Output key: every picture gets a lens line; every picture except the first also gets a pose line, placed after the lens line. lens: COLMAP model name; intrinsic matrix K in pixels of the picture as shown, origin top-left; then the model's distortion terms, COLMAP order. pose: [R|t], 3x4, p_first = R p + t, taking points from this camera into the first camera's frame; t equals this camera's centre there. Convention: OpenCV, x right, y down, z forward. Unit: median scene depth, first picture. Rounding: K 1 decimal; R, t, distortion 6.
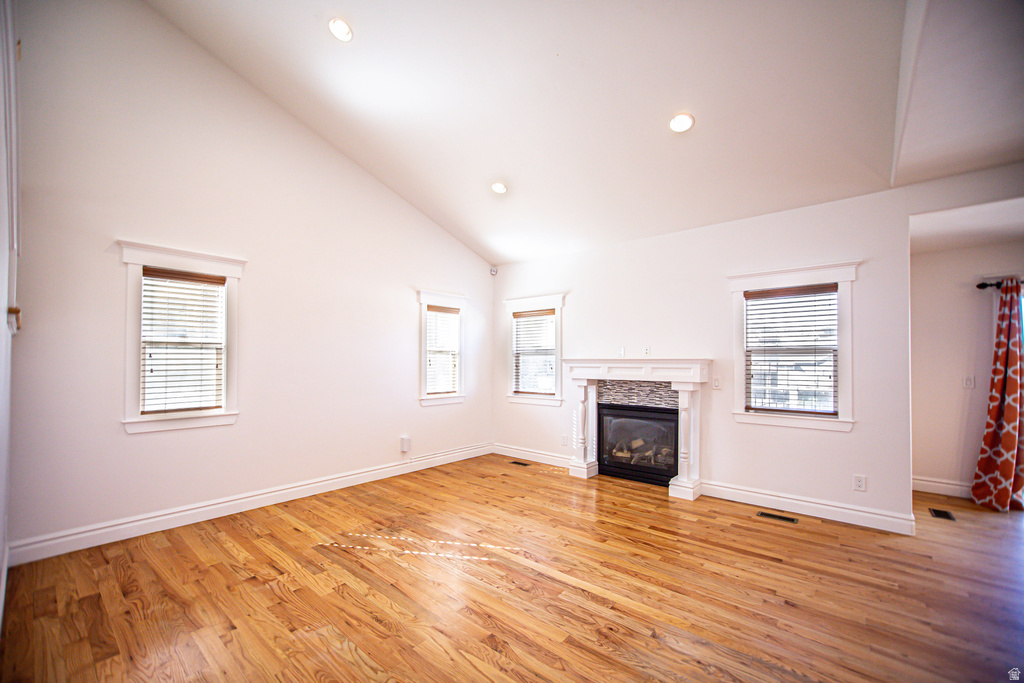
lens RADIAL K [[431.8, 0, 506.2], [0, 431.8, 363.4], [0, 0, 1]] dist [-0.002224, -0.000212]
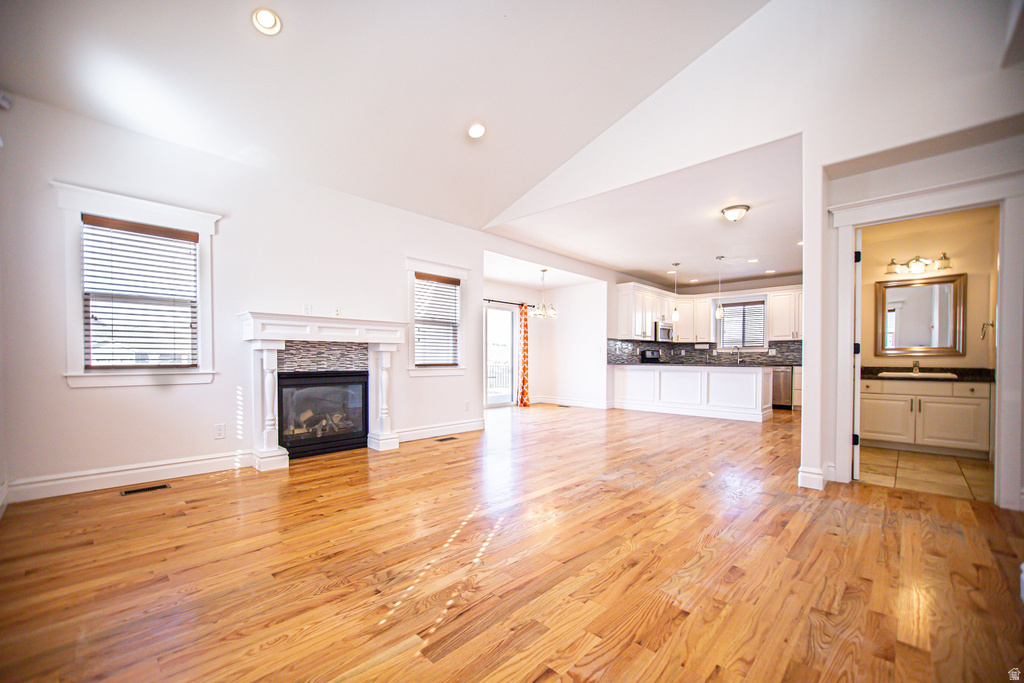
lens RADIAL K [[410.5, 0, 514.8], [0, 410.5, 361.4], [0, 0, 1]] dist [-0.000698, -0.000014]
pose [[0.044832, -0.015959, 0.998867, -0.586154], [0.001413, 0.999872, 0.015911, 0.067756], [-0.998994, 0.000698, 0.044849, 0.597822]]
